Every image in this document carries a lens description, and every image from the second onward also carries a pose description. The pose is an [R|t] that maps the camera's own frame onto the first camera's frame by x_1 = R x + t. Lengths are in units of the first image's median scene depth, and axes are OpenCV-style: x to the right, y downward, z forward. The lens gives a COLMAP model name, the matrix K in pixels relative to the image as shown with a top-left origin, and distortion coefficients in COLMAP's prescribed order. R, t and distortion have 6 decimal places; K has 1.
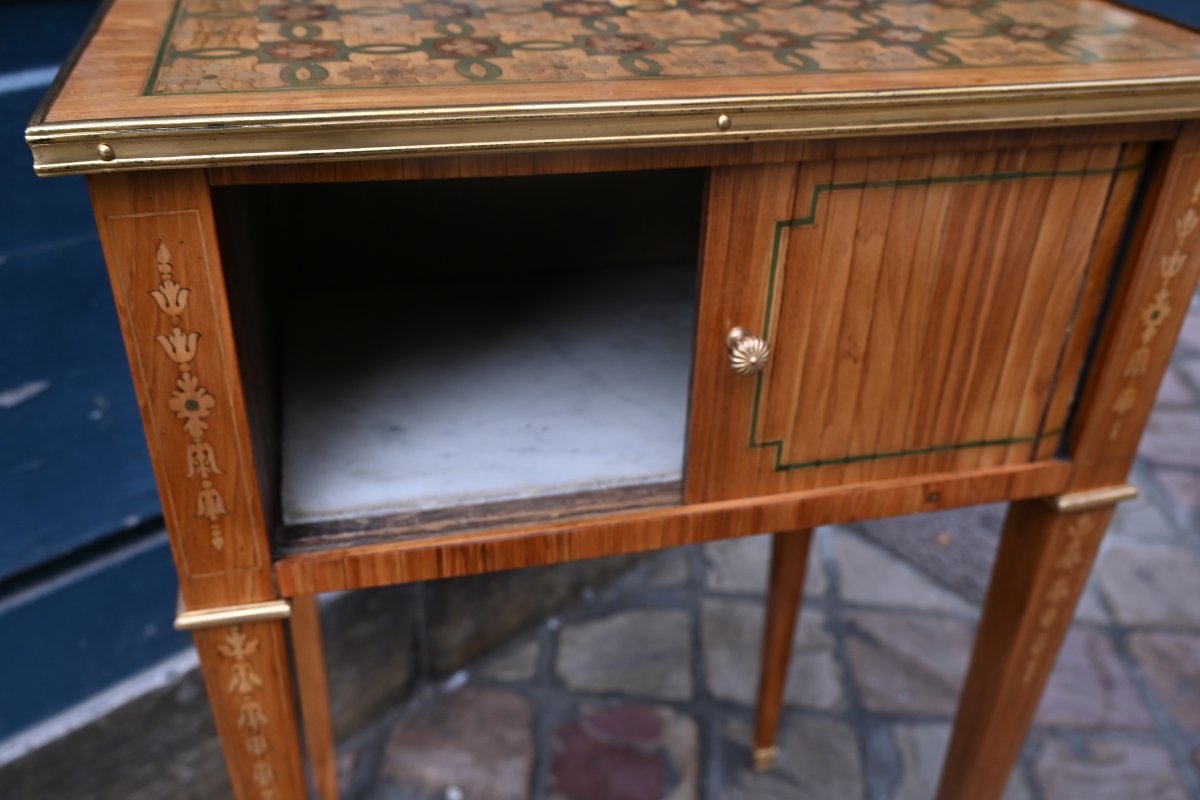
lens RADIAL K [[1083.8, 0, 605.1], [0, 1083.8, 394.1], [0, 0, 1]] dist [-0.003143, -0.003543]
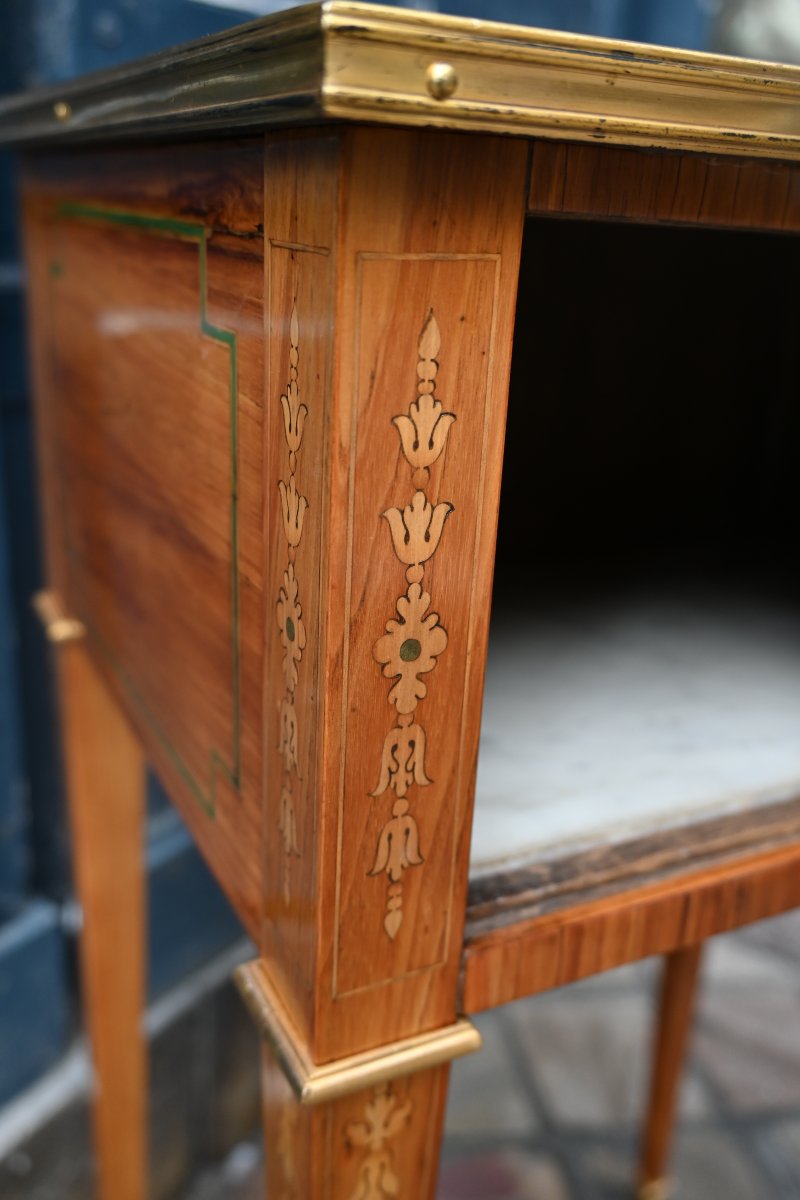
lens RADIAL K [[1090.1, 0, 400.0], [0, 1090.1, 600.0], [0, 0, 1]] dist [0.006419, 0.009341]
pose [[0.971956, -0.067794, 0.225179, -0.499067], [0.110172, 0.977231, -0.181331, 0.083068], [-0.207759, 0.201054, 0.957295, 0.463350]]
